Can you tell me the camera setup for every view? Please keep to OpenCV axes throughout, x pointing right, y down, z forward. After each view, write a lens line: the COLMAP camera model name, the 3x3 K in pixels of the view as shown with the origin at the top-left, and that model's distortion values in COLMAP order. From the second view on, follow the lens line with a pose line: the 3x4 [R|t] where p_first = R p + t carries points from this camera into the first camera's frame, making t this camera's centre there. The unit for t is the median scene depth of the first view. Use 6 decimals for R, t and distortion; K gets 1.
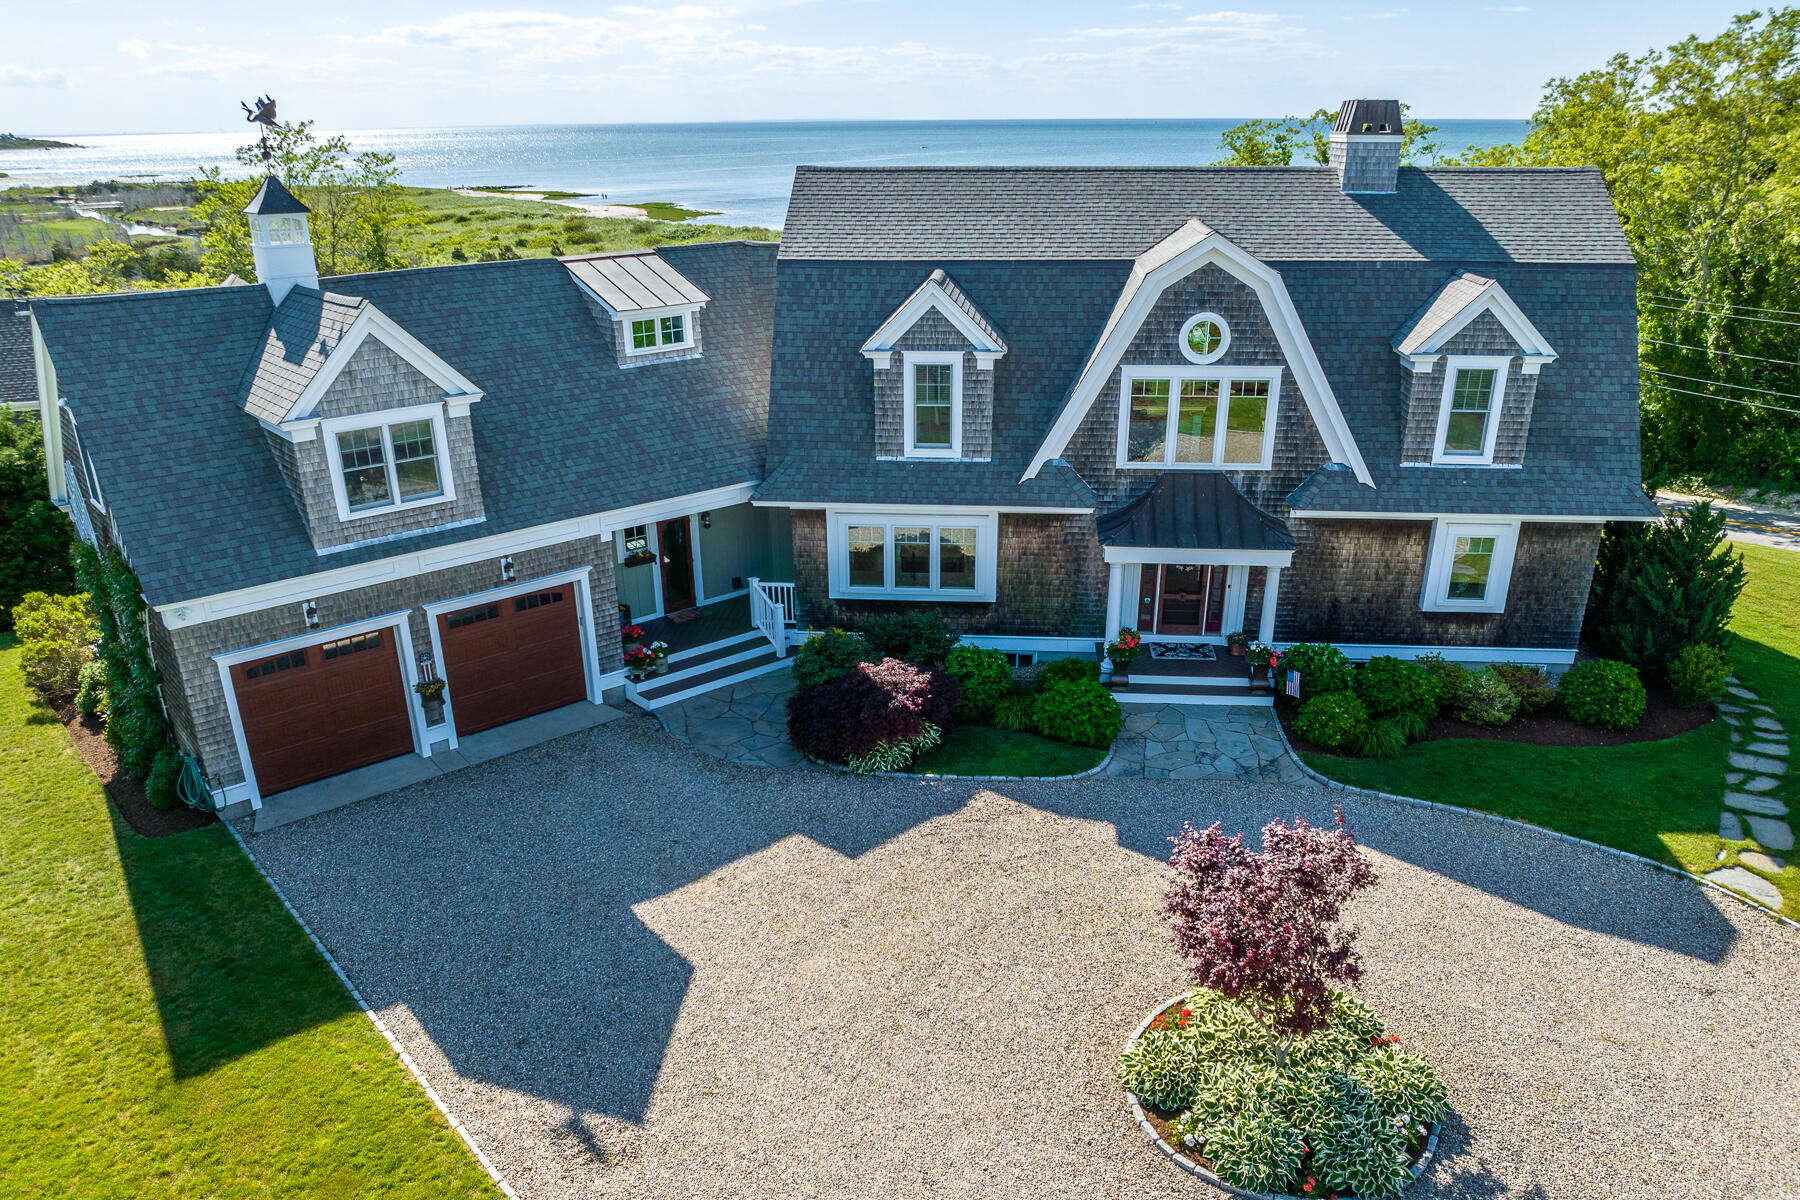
lens RADIAL K [[1297.8, 0, 898.2], [0, 1297.8, 720.9], [0, 0, 1]] dist [-0.028165, -0.007884]
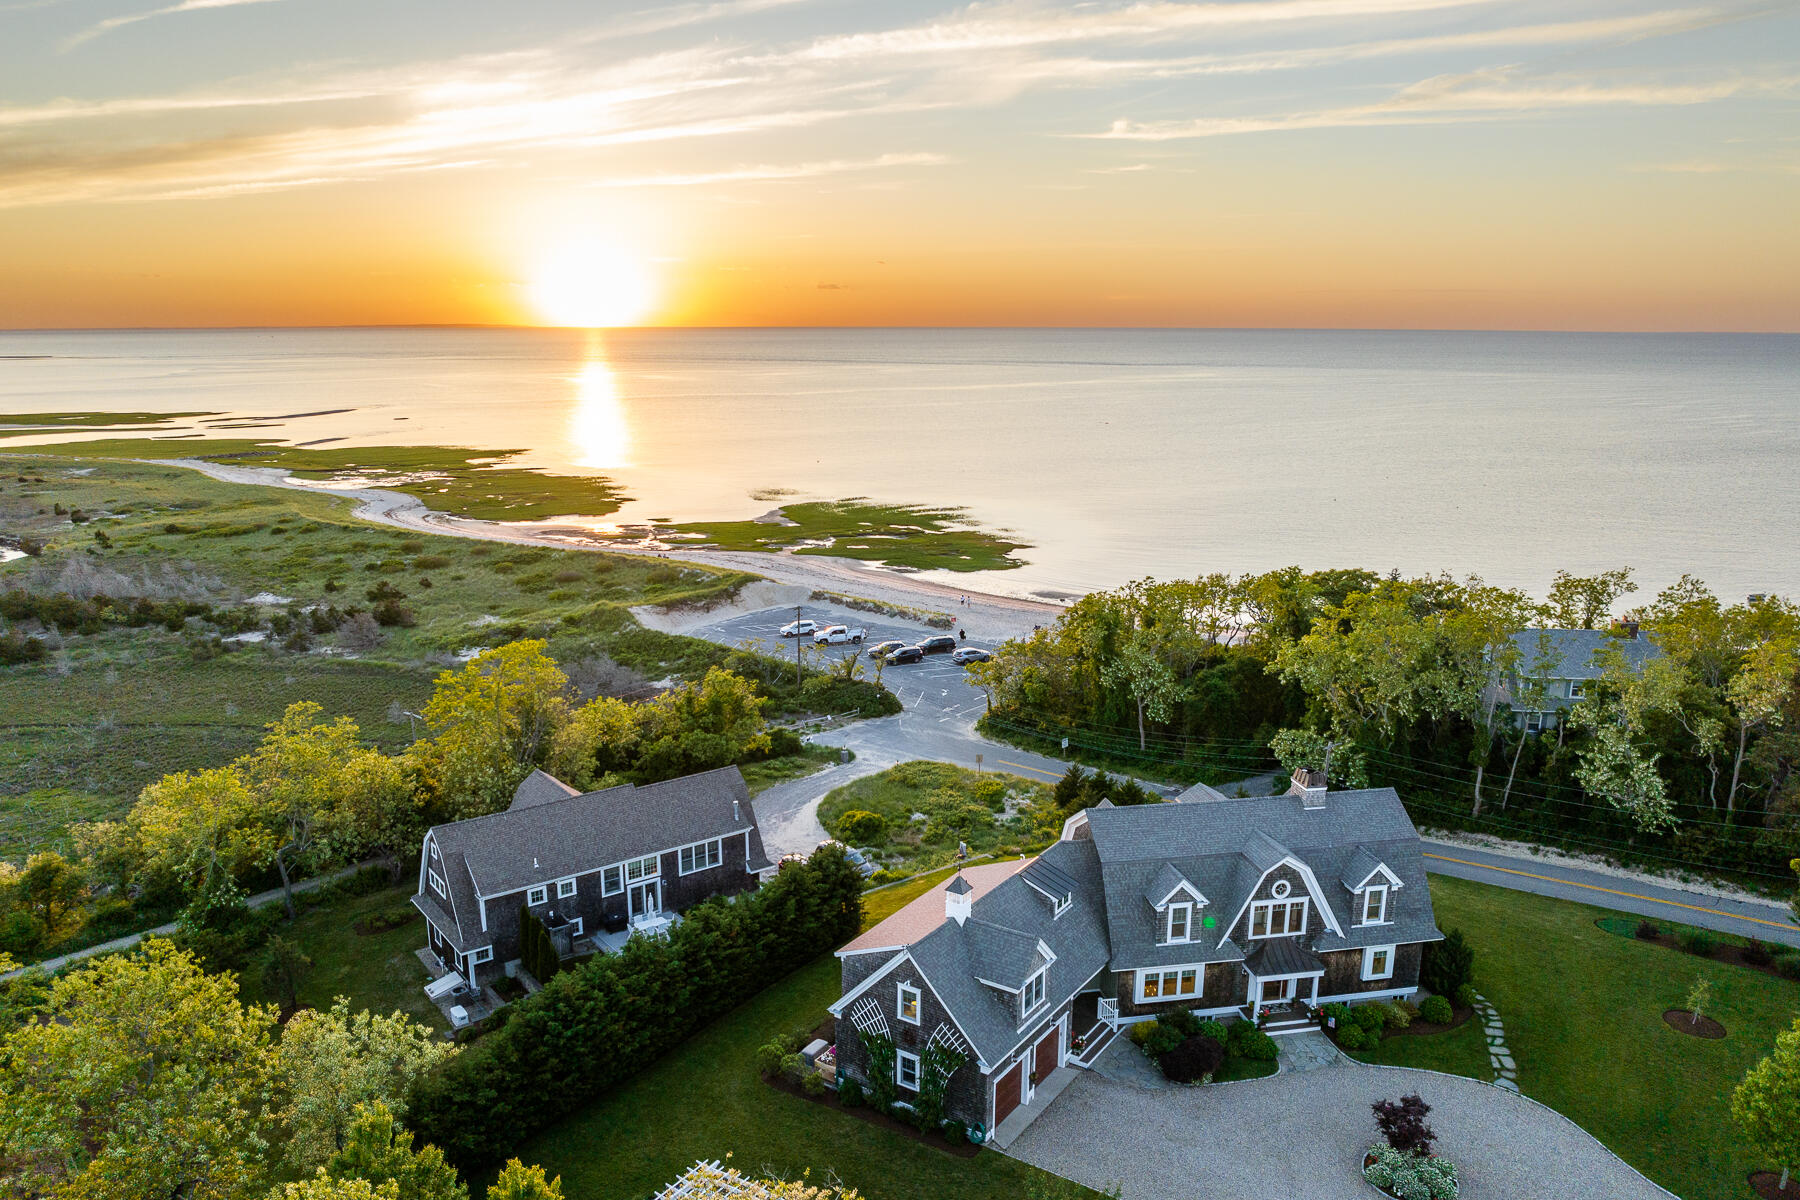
lens RADIAL K [[1297.8, 0, 893.6], [0, 1297.8, 673.2], [0, 0, 1]] dist [-0.028165, -0.007884]
pose [[0.963455, -0.061595, 0.260694, -1.129700], [0.105321, 0.981929, -0.157237, -0.389267], [-0.246298, 0.178947, 0.952531, -1.311896]]
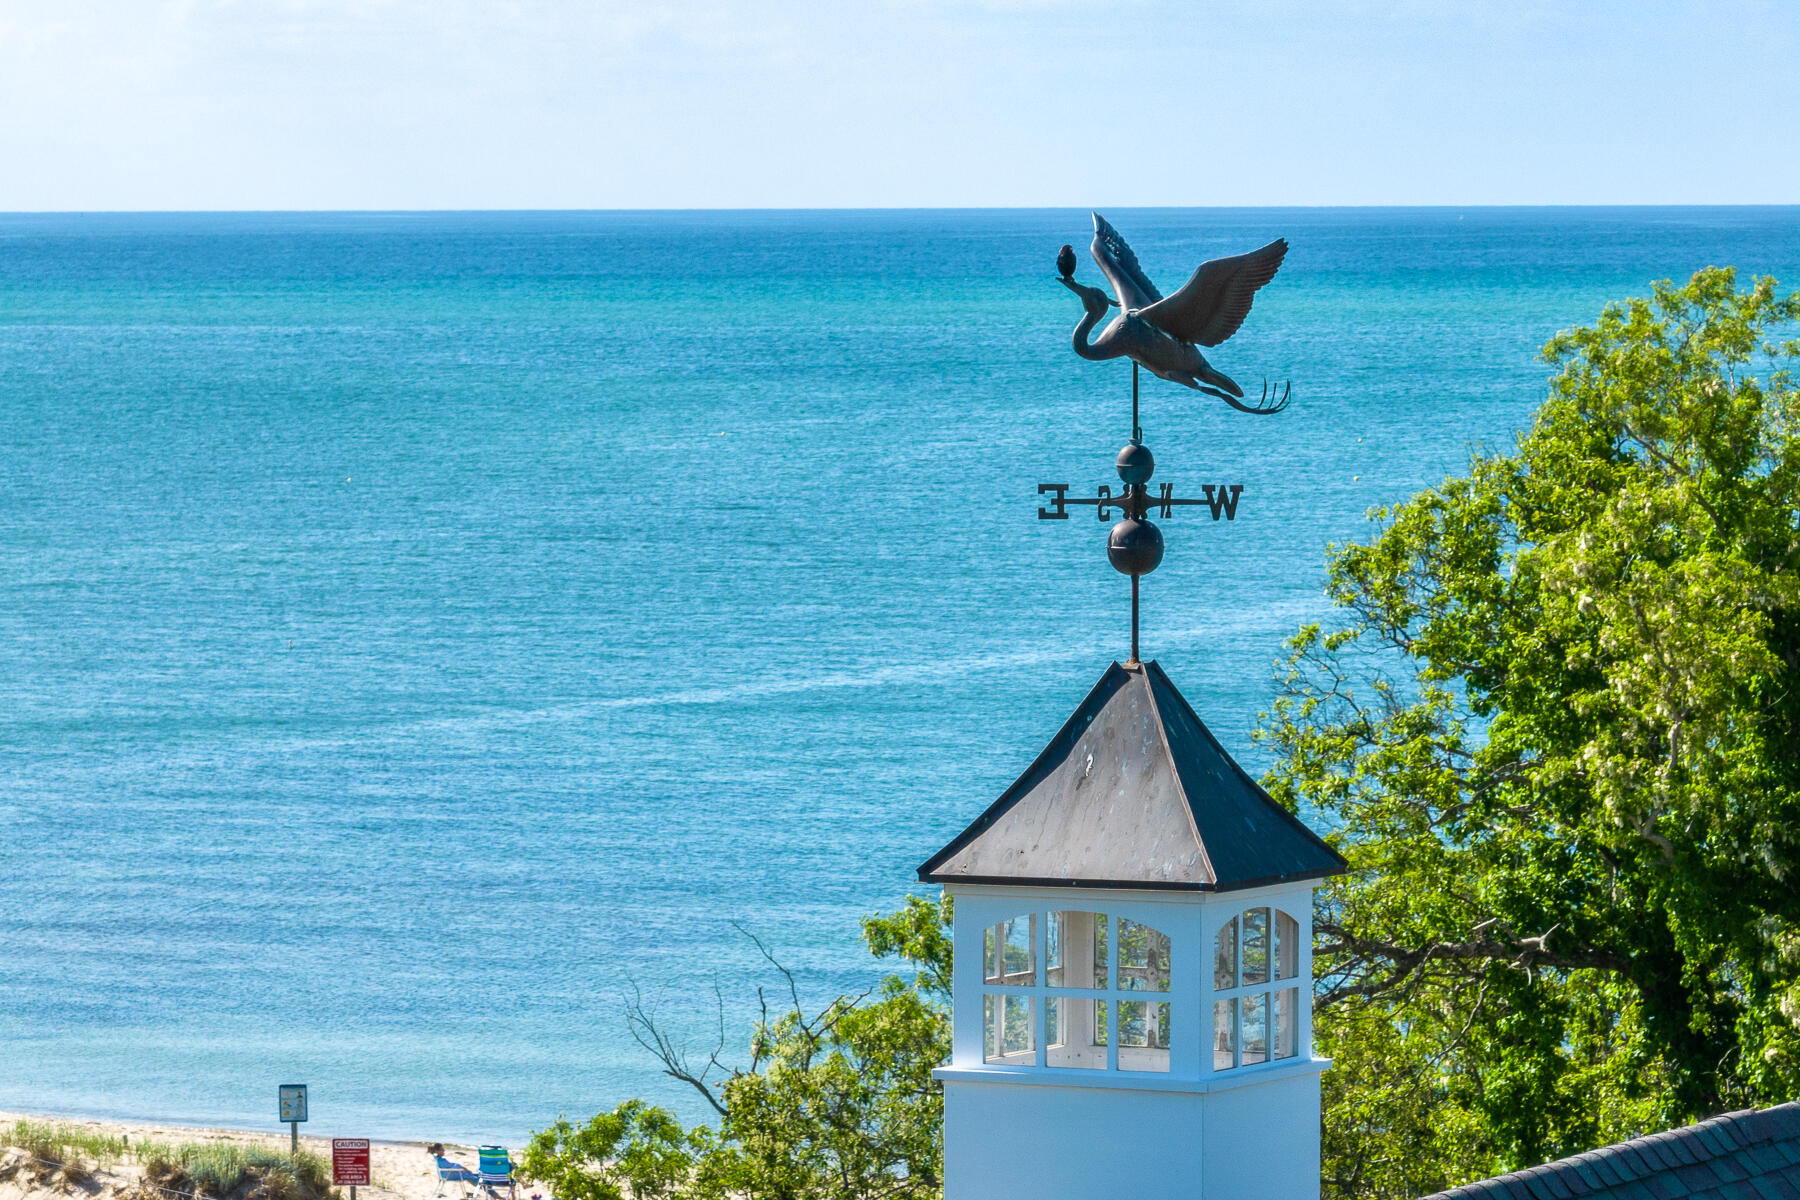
lens RADIAL K [[8455.2, 0, 902.1], [0, 8455.2, 599.9], [0, 0, 1]] dist [0.623417, 0.000000]
pose [[0.922107, -0.009548, 0.386816, -0.845678], [0.155826, 0.924208, -0.348651, -0.056610], [-0.354170, 0.381770, 0.853707, 0.079491]]
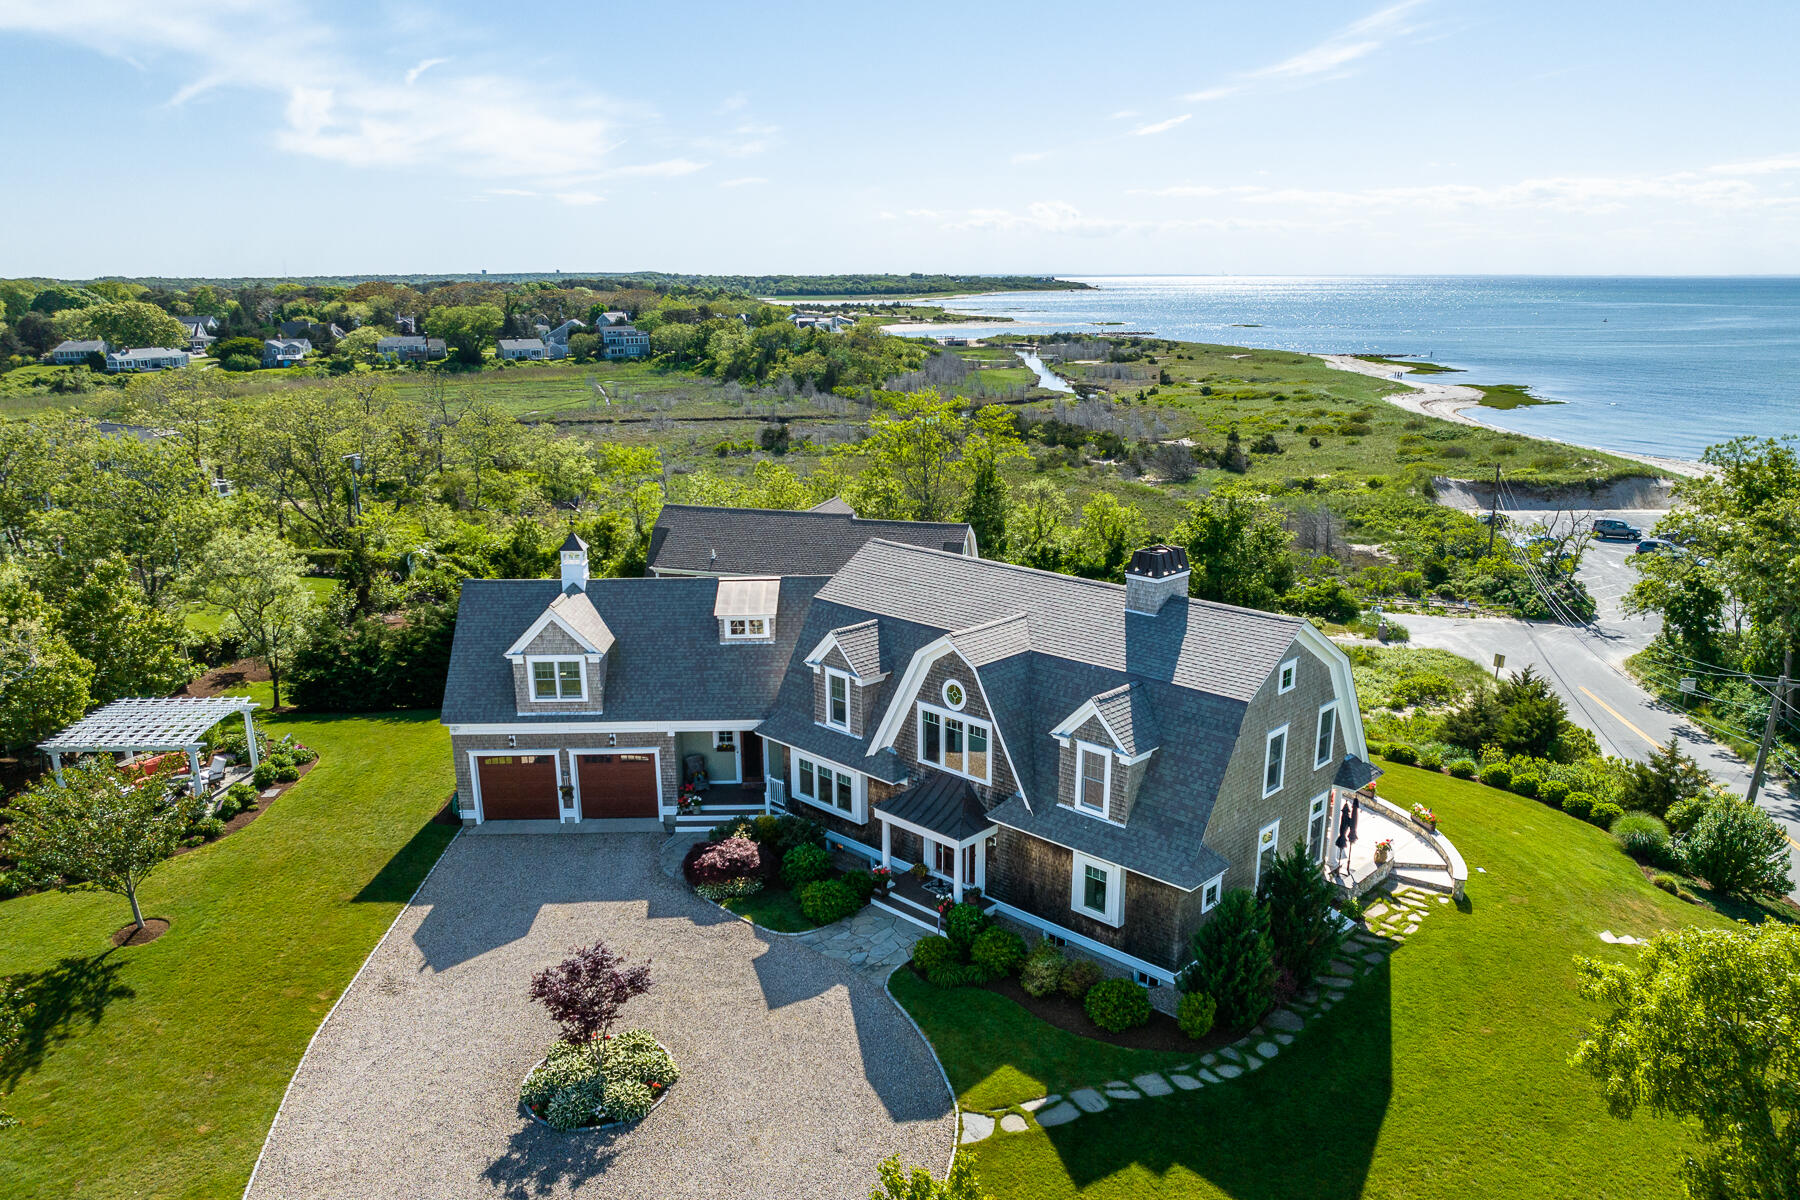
lens RADIAL K [[1297.8, 0, 894.5], [0, 1297.8, 647.5], [0, 0, 1]] dist [-0.028165, -0.007884]
pose [[0.771185, 0.177516, -0.611361, 1.122365], [-0.267251, 0.961891, -0.057820, -0.237716], [0.577798, 0.207977, 0.789237, -0.298193]]
